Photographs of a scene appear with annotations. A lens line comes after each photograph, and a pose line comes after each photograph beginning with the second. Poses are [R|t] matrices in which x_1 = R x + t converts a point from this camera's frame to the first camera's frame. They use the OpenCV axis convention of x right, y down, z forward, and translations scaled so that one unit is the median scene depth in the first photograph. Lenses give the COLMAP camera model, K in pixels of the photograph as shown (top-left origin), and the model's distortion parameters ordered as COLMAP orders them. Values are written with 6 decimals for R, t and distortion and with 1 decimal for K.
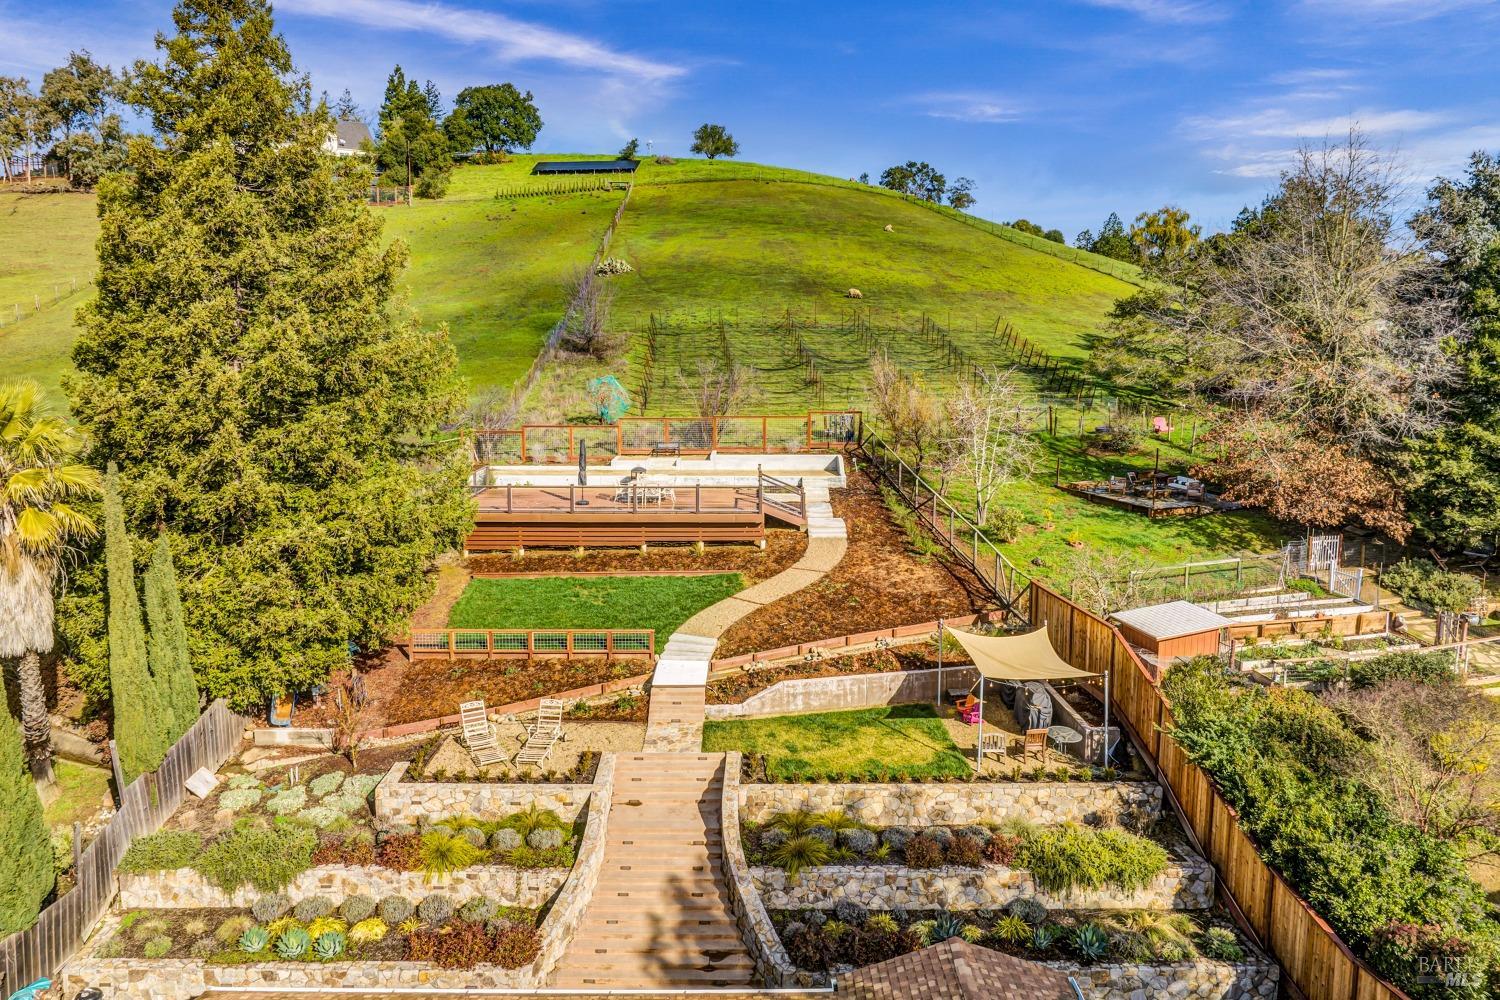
lens RADIAL K [[1025.9, 0, 746.7], [0, 1025.9, 481.5], [0, 0, 1]] dist [-0.033546, -0.003340]
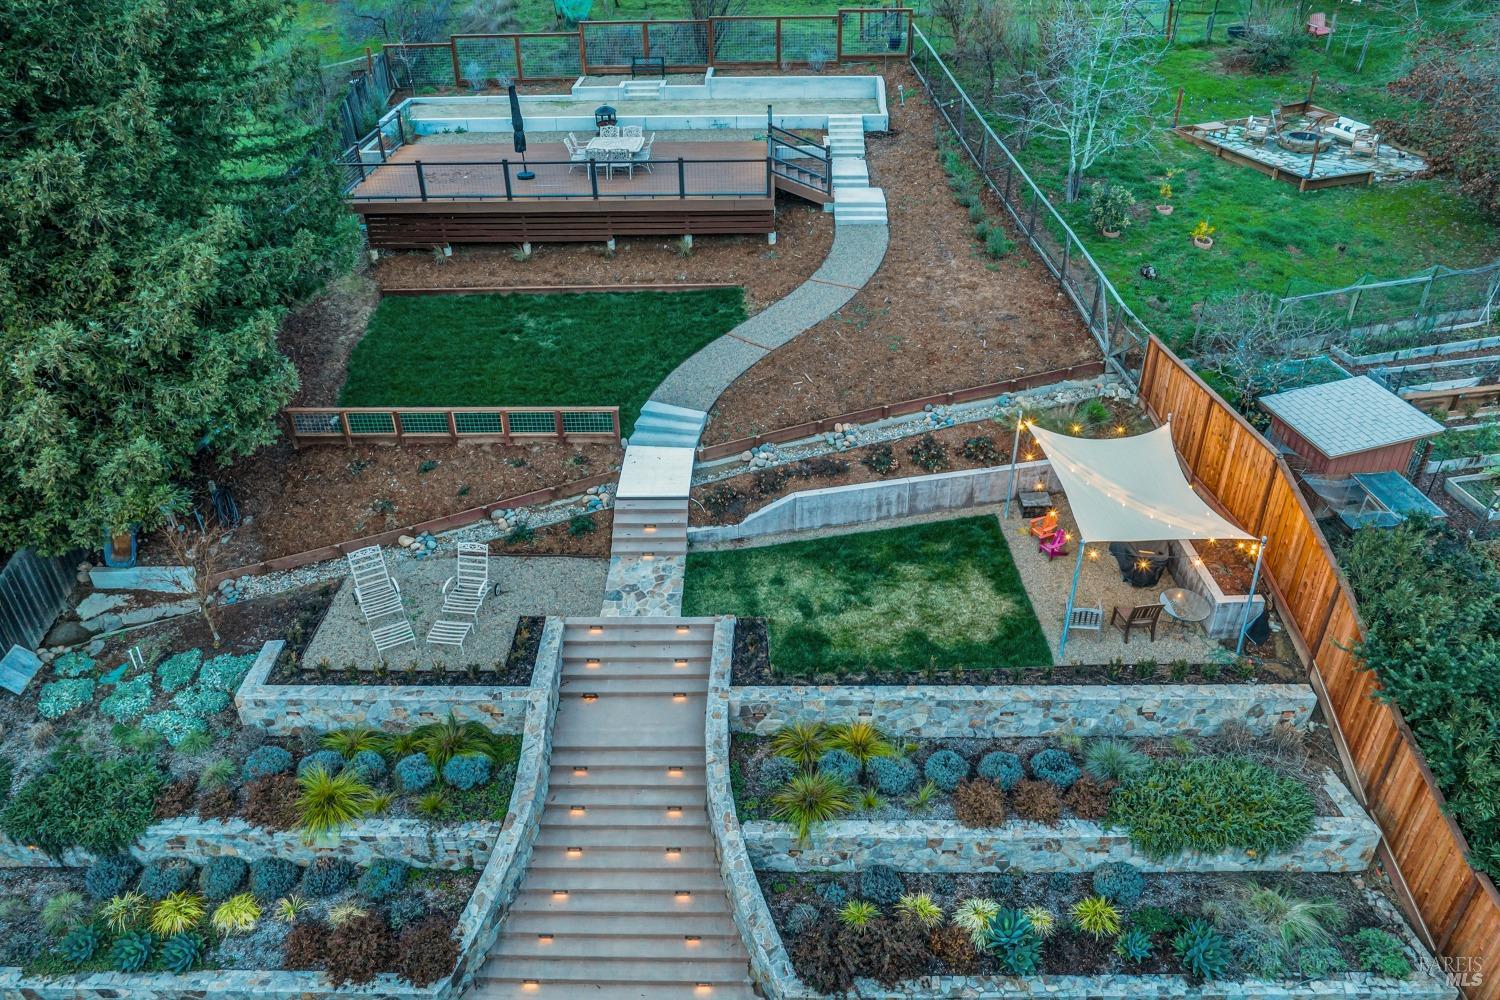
lens RADIAL K [[1056.7, 0, 749.8], [0, 1056.7, 483.8], [0, 0, 1]] dist [-0.036844, -0.001172]
pose [[0.999796, -0.003051, -0.019946, 0.013432], [0.011036, 0.910245, 0.413924, -0.087902], [0.016893, -0.414060, 0.910093, 0.231753]]
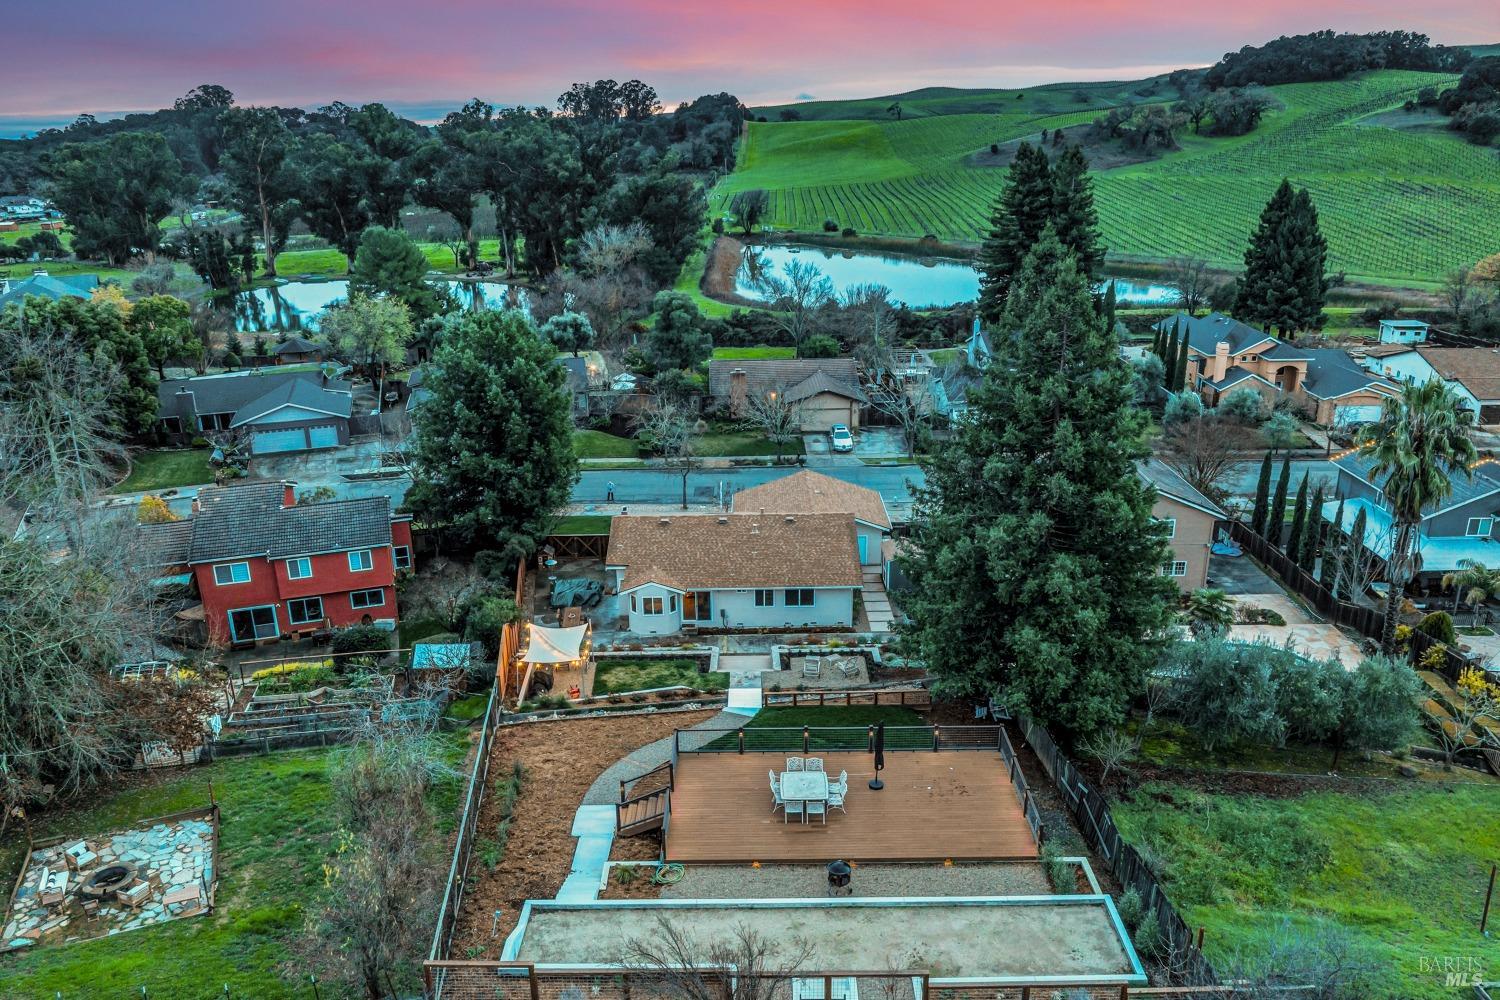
lens RADIAL K [[1091.6, 0, 750.0], [0, 1091.6, 500.0], [0, 0, 1]] dist [-0.032963, -0.006833]
pose [[-0.999898, 0.010586, 0.009640, -0.069271], [0.013816, 0.890032, 0.455689, -0.627829], [-0.003756, 0.455775, -0.890087, 1.757064]]
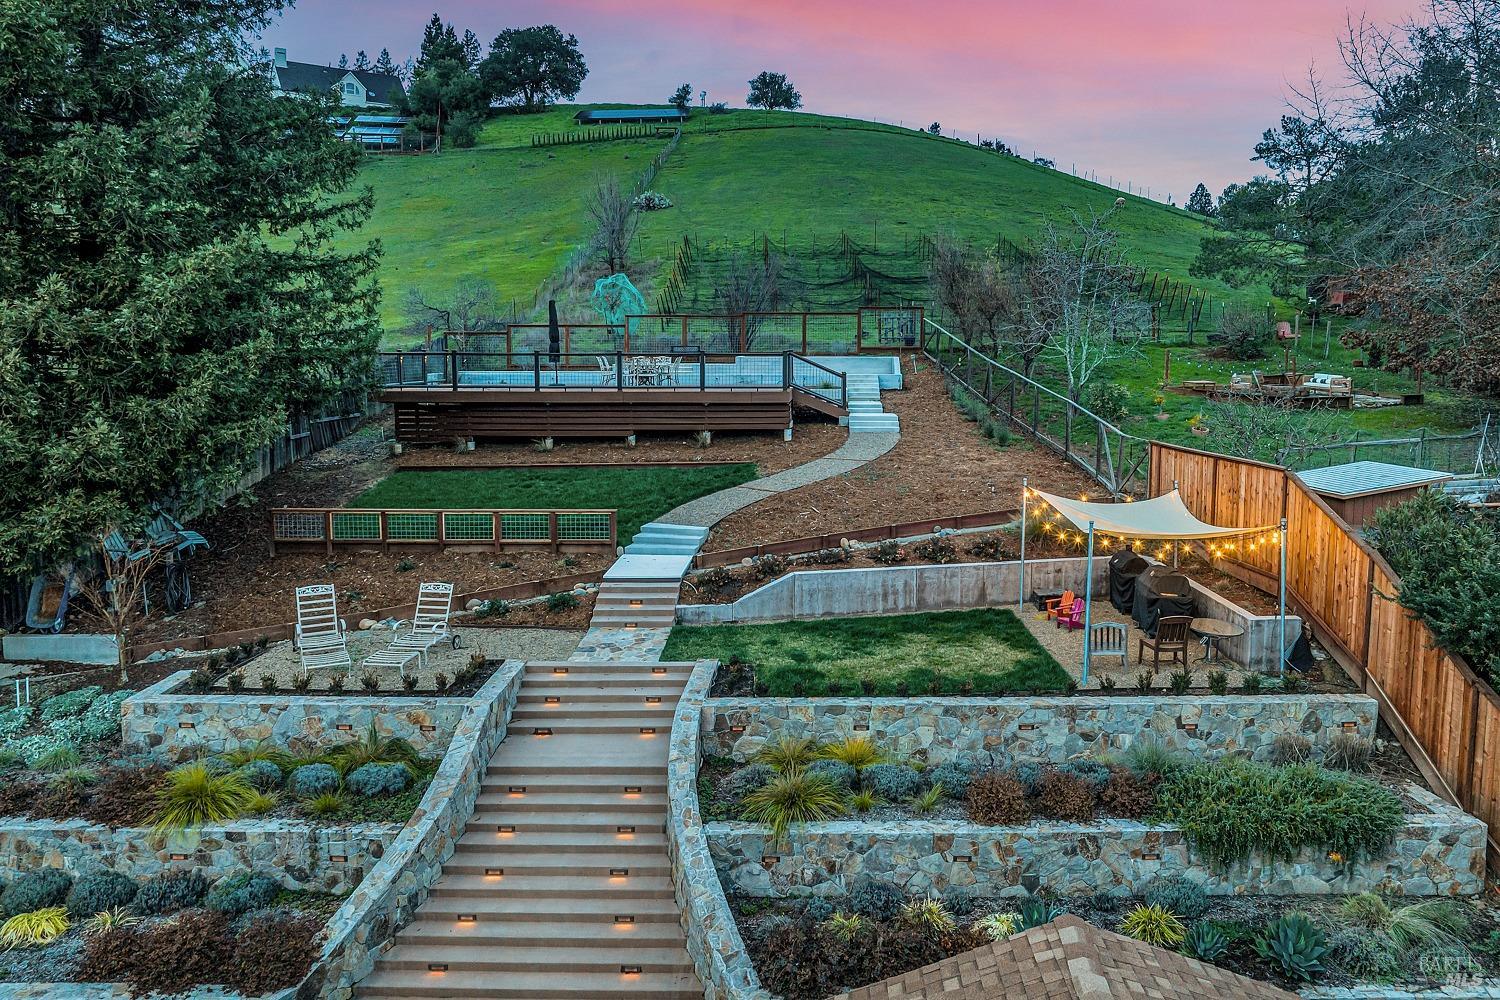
lens RADIAL K [[1047.0, 0, 832.9], [0, 1047.0, 463.2], [0, 0, 1]] dist [-0.034722, 0.001988]
pose [[0.999947, 0.000296, 0.010260, 0.039422], [0.000050, 0.999432, -0.033697, 0.105973], [-0.010264, 0.033695, 0.999379, 0.216927]]
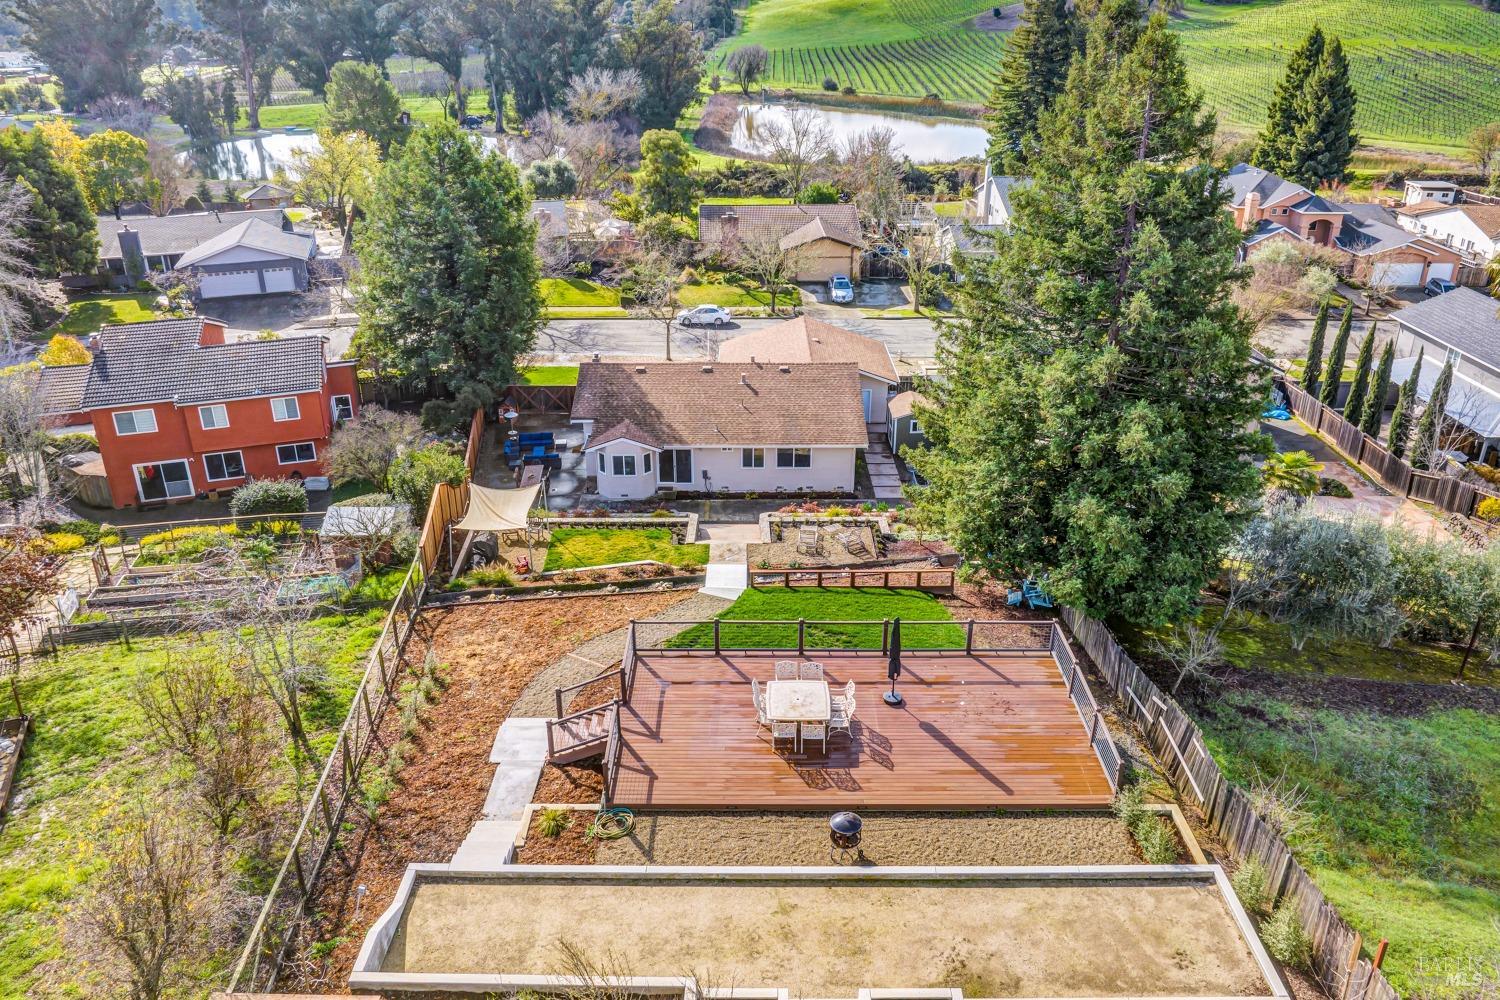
lens RADIAL K [[1058.0, 0, 750.1], [0, 1058.0, 444.8], [0, 0, 1]] dist [-0.039038, 0.001287]
pose [[-0.999984, -0.002654, 0.005062, -0.076020], [0.000351, 0.855509, 0.517788, -0.480242], [-0.005704, 0.517781, -0.855494, 1.538842]]
